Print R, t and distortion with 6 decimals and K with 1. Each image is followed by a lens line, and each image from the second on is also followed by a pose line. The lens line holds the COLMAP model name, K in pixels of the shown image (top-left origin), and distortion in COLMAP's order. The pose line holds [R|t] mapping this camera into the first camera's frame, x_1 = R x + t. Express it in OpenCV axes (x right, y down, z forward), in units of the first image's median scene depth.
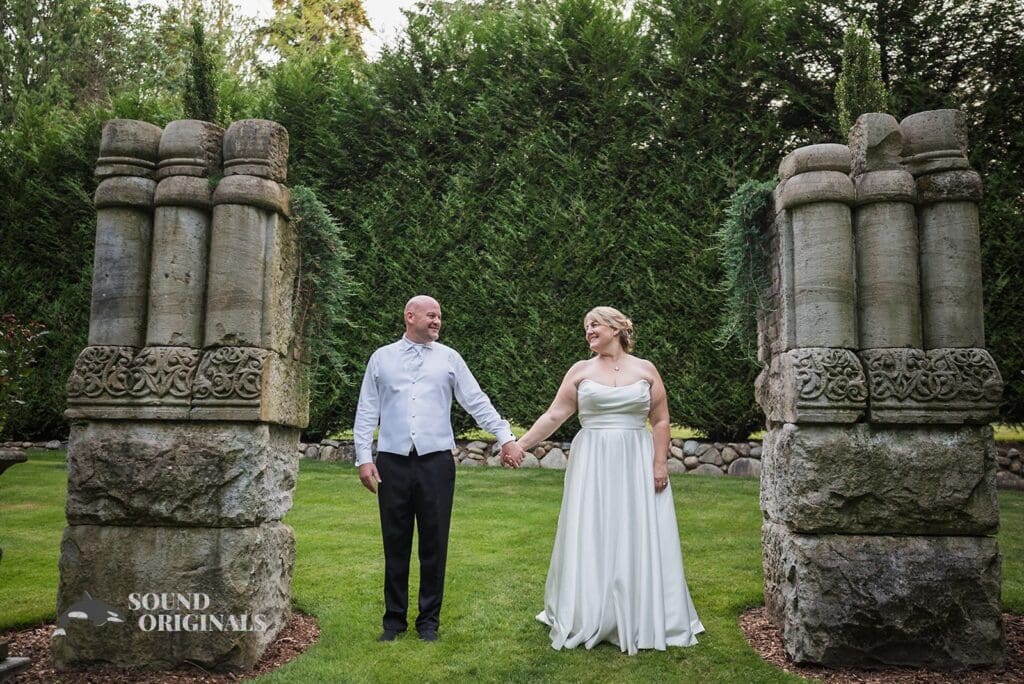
lens RADIAL K [[970.8, 0, 512.9], [0, 970.8, 342.7], [0, 0, 1]] dist [0.001931, 0.000000]
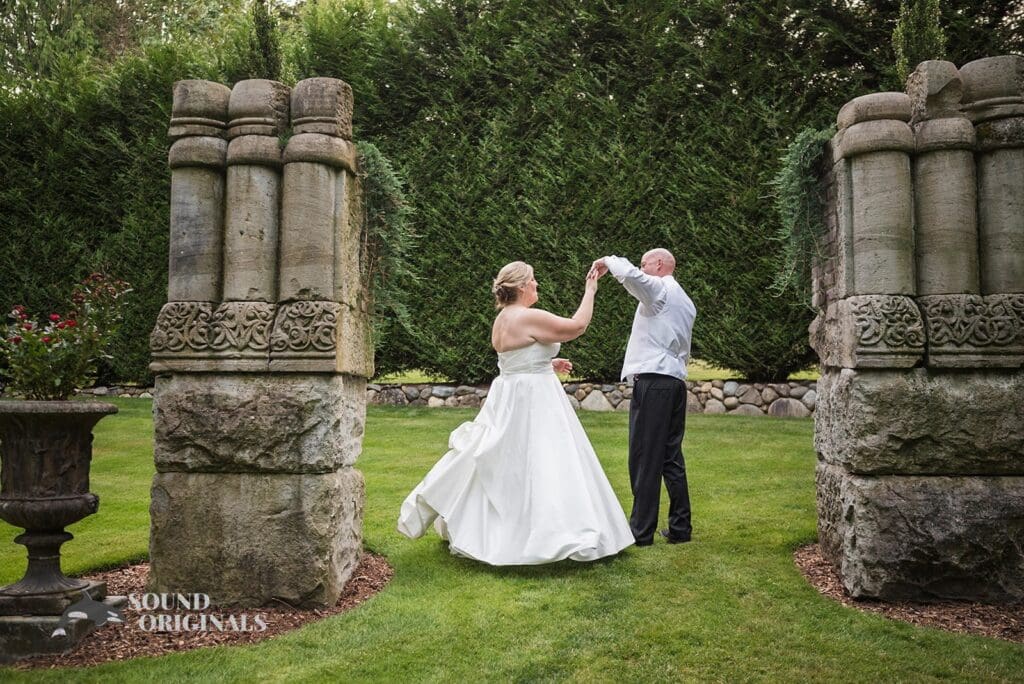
lens RADIAL K [[970.8, 0, 512.2], [0, 970.8, 340.6], [0, 0, 1]] dist [0.001931, 0.000000]
pose [[0.999628, -0.011863, -0.024563, -0.019481], [0.013314, 0.998121, 0.059815, -0.005559], [0.023807, -0.060120, 0.997907, -0.014476]]
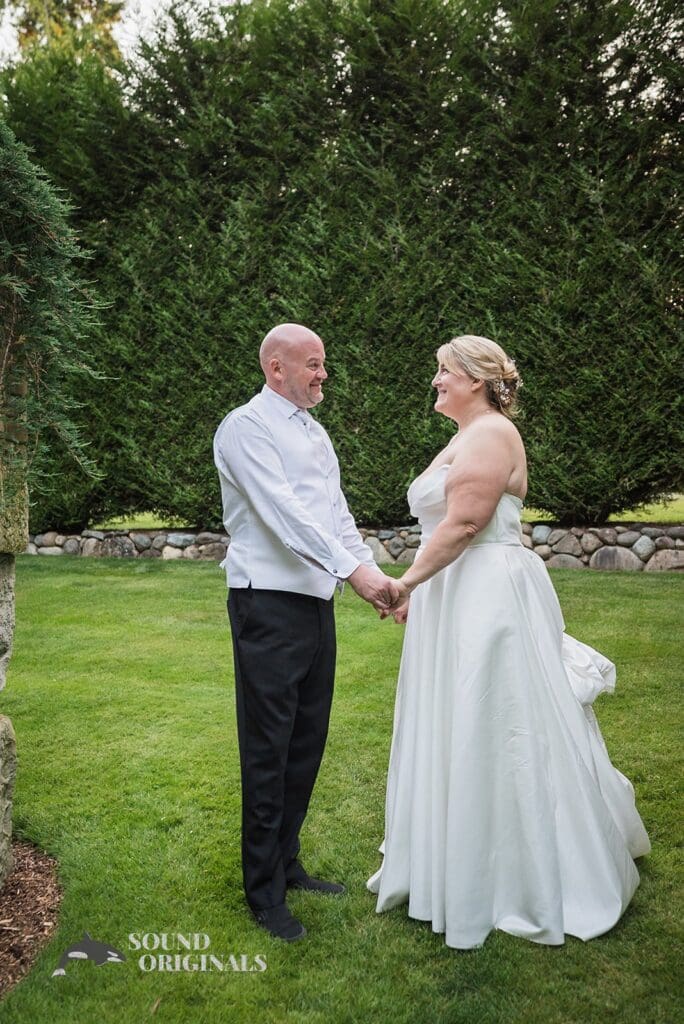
lens RADIAL K [[970.8, 0, 340.9], [0, 970.8, 509.3], [0, 0, 1]] dist [0.001931, 0.000000]
pose [[0.998285, -0.023306, 0.053698, -0.026690], [0.017824, 0.994788, 0.100392, 0.003077], [-0.055758, -0.099262, 0.993498, 0.208523]]
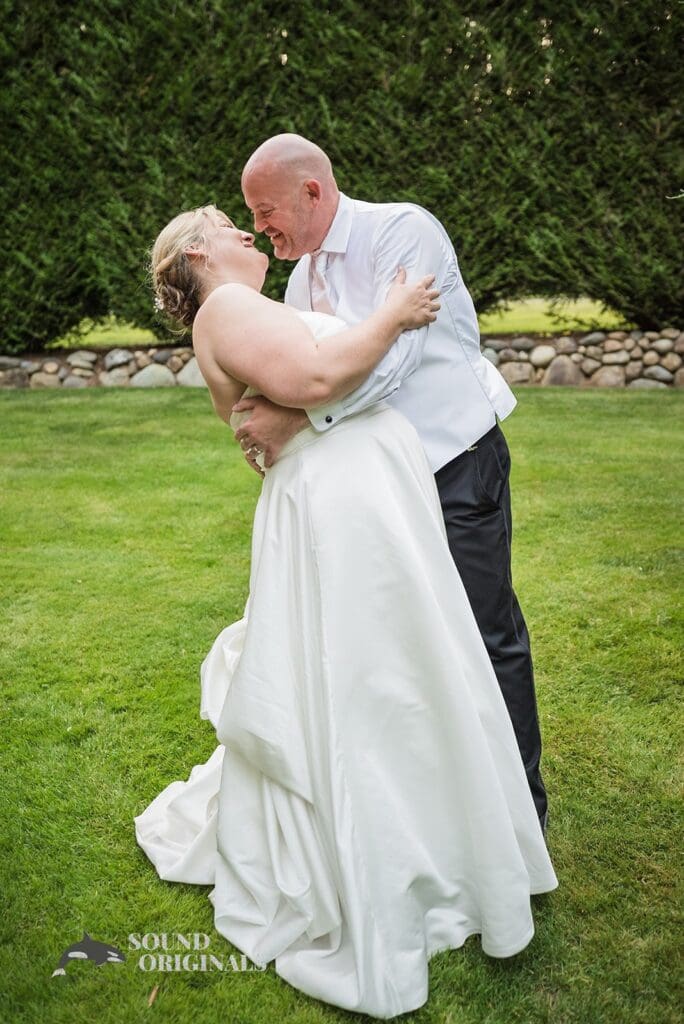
lens RADIAL K [[970.8, 0, 347.4], [0, 970.8, 505.4], [0, 0, 1]] dist [0.001931, 0.000000]
pose [[0.956792, -0.097770, 0.273842, -0.065287], [0.013972, 0.956146, 0.292558, 0.000852], [-0.290437, -0.276092, 0.916199, 0.273444]]
